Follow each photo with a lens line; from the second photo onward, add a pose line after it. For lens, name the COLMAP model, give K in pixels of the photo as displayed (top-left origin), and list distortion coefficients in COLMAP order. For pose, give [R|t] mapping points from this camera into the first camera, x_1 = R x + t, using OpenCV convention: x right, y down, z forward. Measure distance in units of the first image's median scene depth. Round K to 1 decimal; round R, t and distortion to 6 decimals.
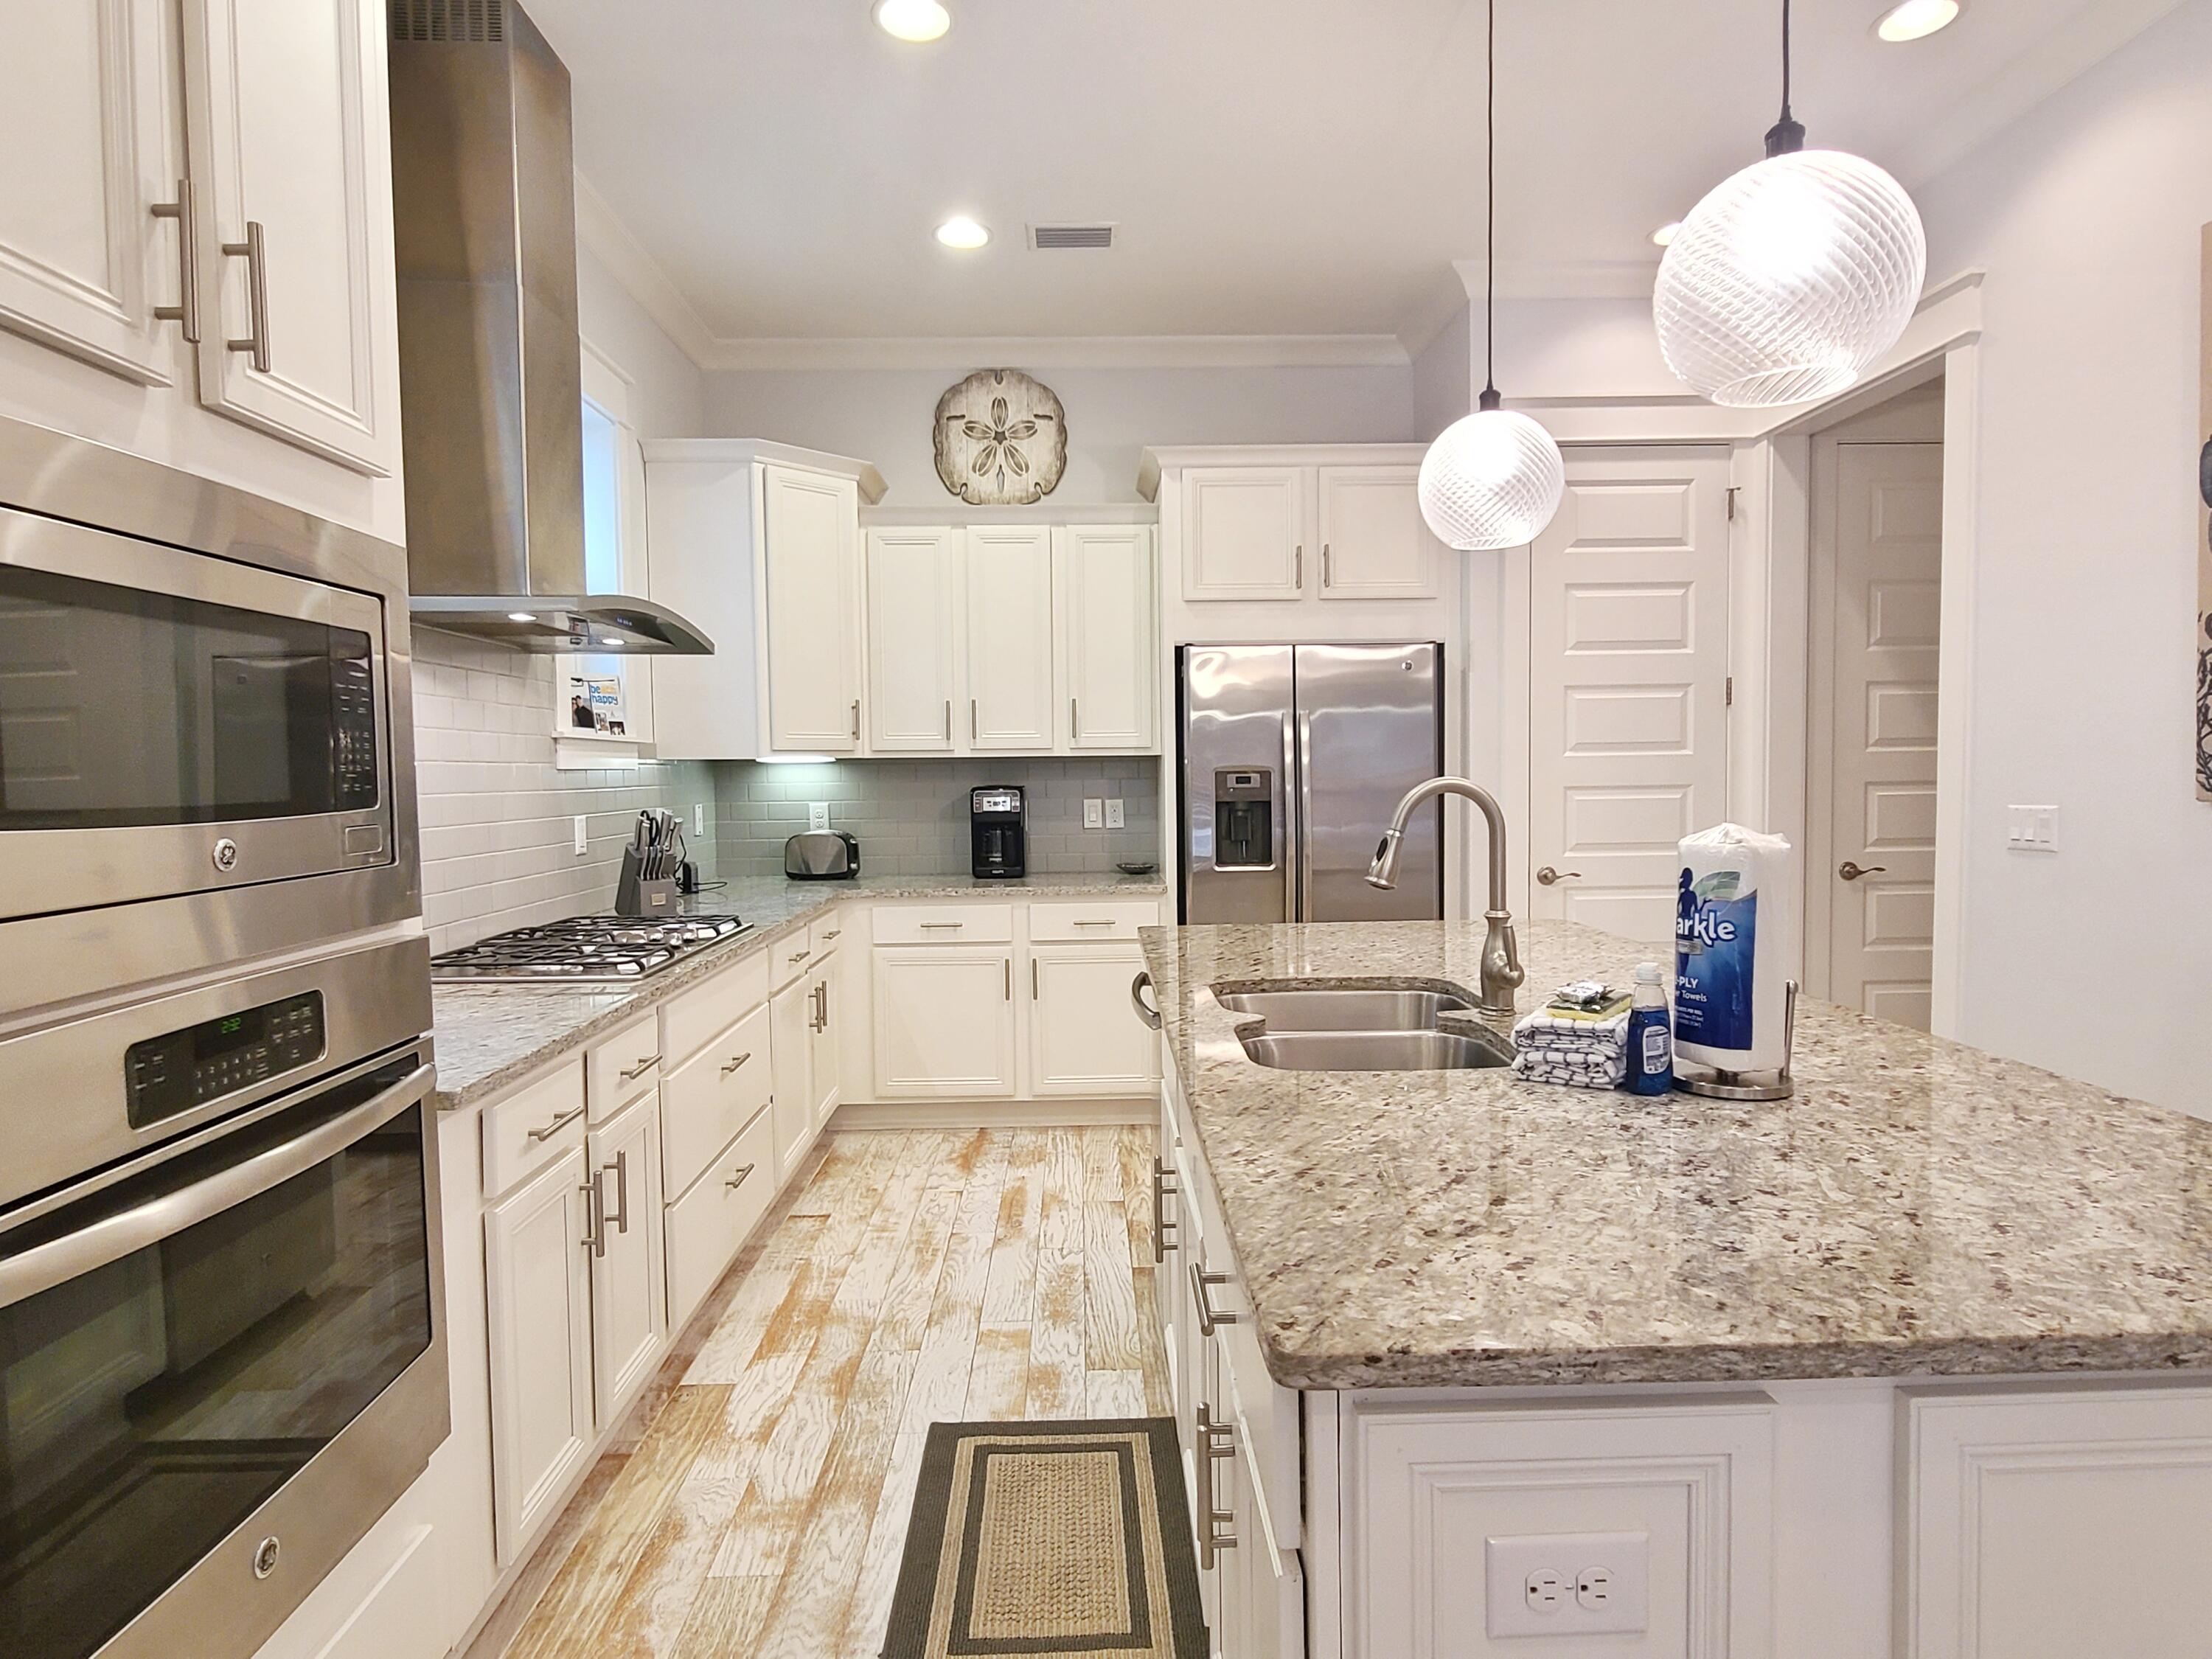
lens RADIAL K [[1220.8, 0, 1106.1], [0, 1220.8, 833.4], [0, 0, 1]] dist [-0.000139, -0.003574]
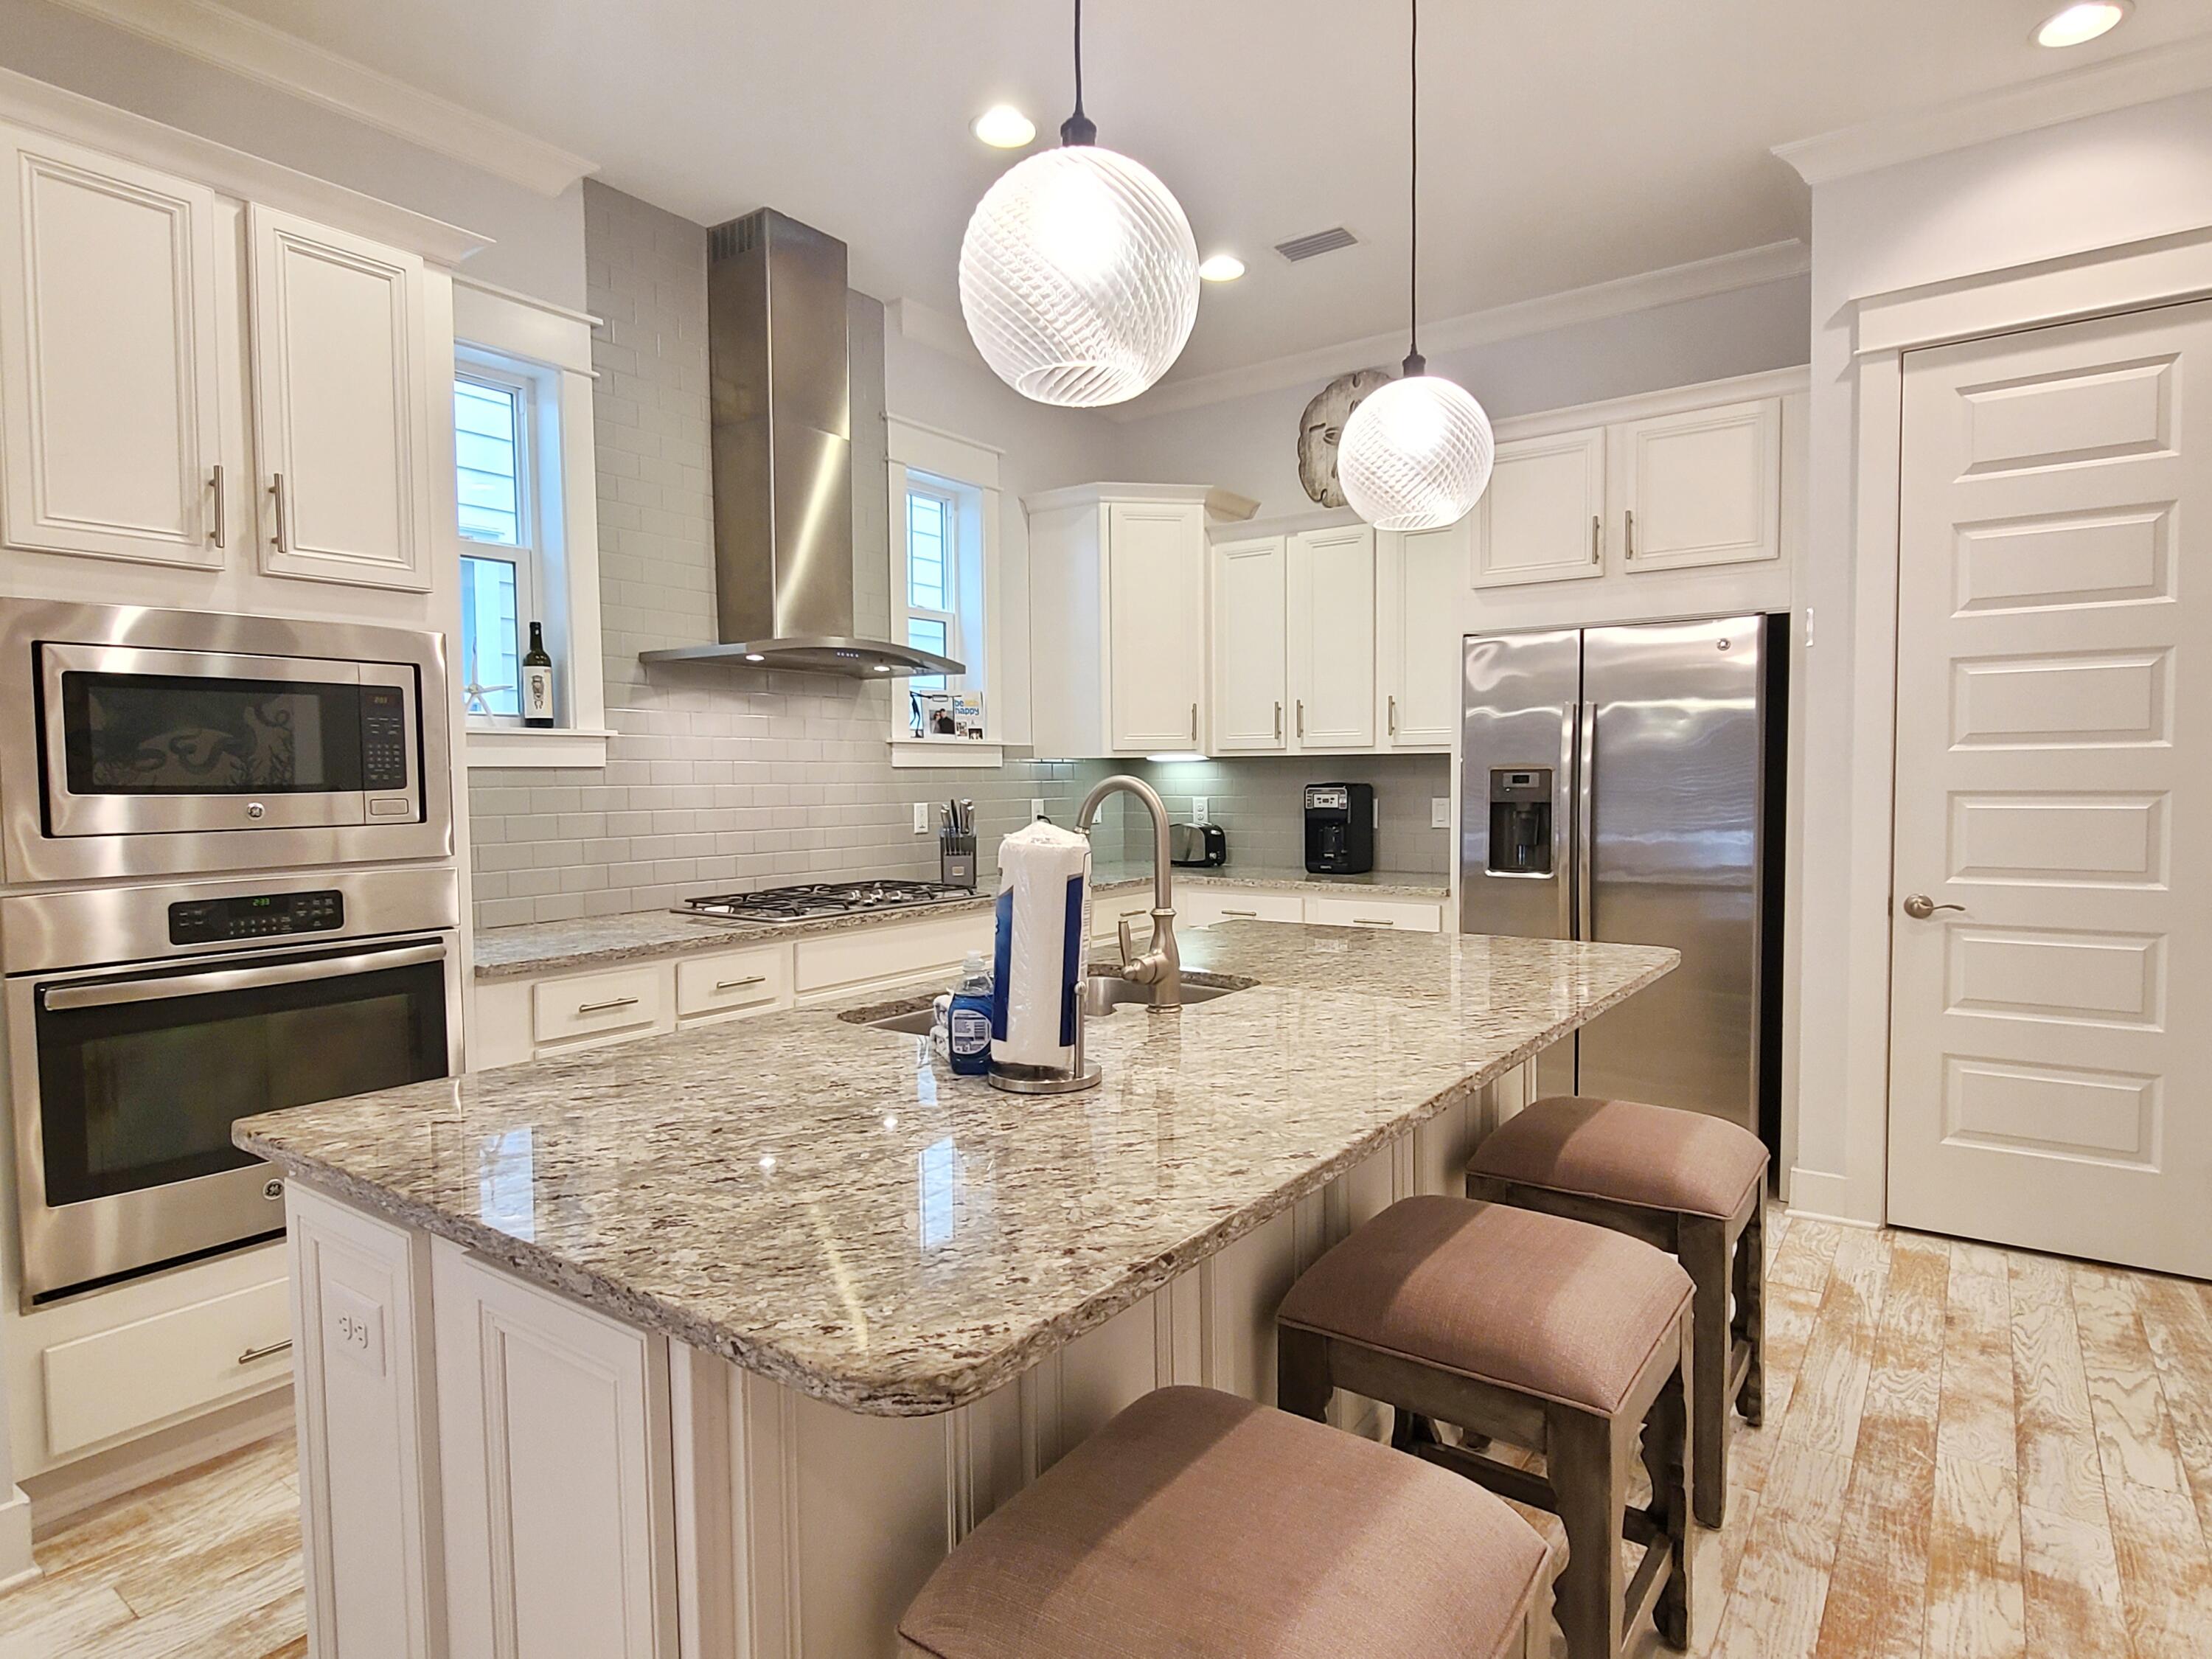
lens RADIAL K [[1220.8, 0, 1107.3], [0, 1220.8, 834.9], [0, 0, 1]] dist [-0.000139, -0.003574]
pose [[0.799190, 0.034713, -0.600076, 0.413850], [-0.032675, 0.999364, 0.014294, -0.004832], [0.600190, 0.008184, 0.799815, 0.077411]]
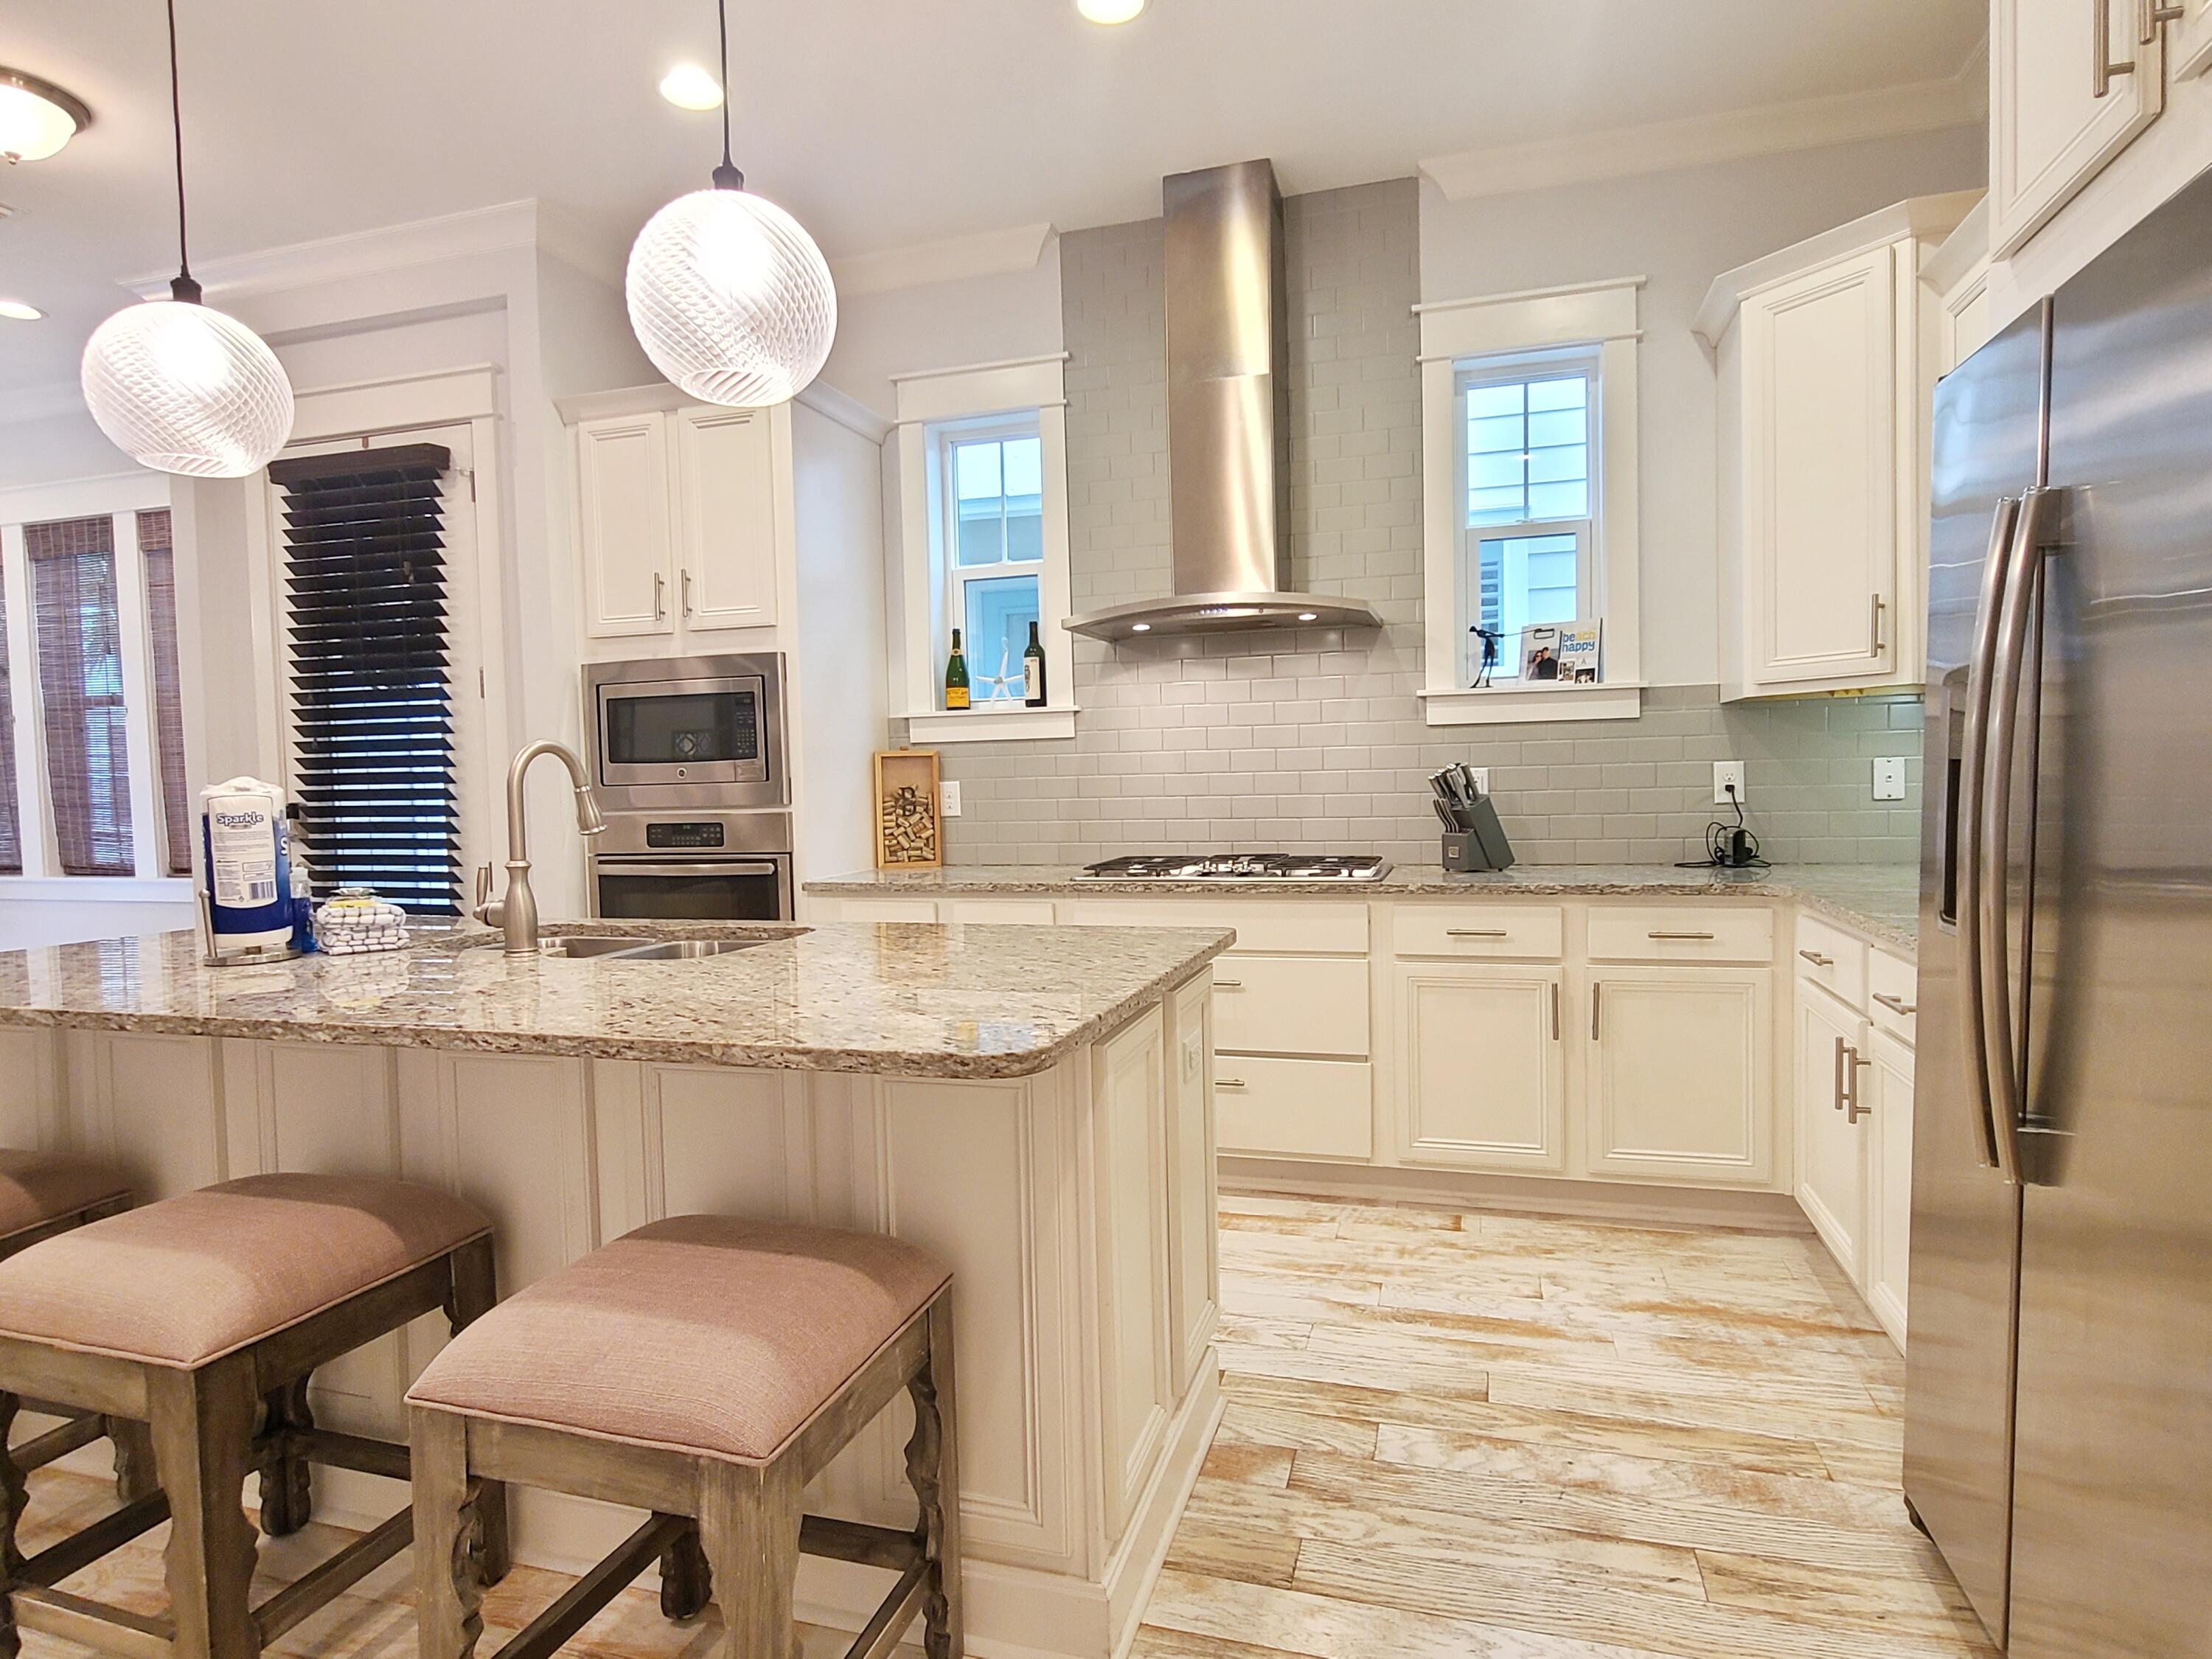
lens RADIAL K [[1220.8, 0, 1117.2], [0, 1220.8, 842.3], [0, 0, 1]] dist [-0.000139, -0.003574]
pose [[-0.310590, 0.071857, -0.947824, 0.552293], [-0.021989, 0.996329, 0.082740, -0.025649], [0.950290, 0.046540, -0.307870, 0.861830]]
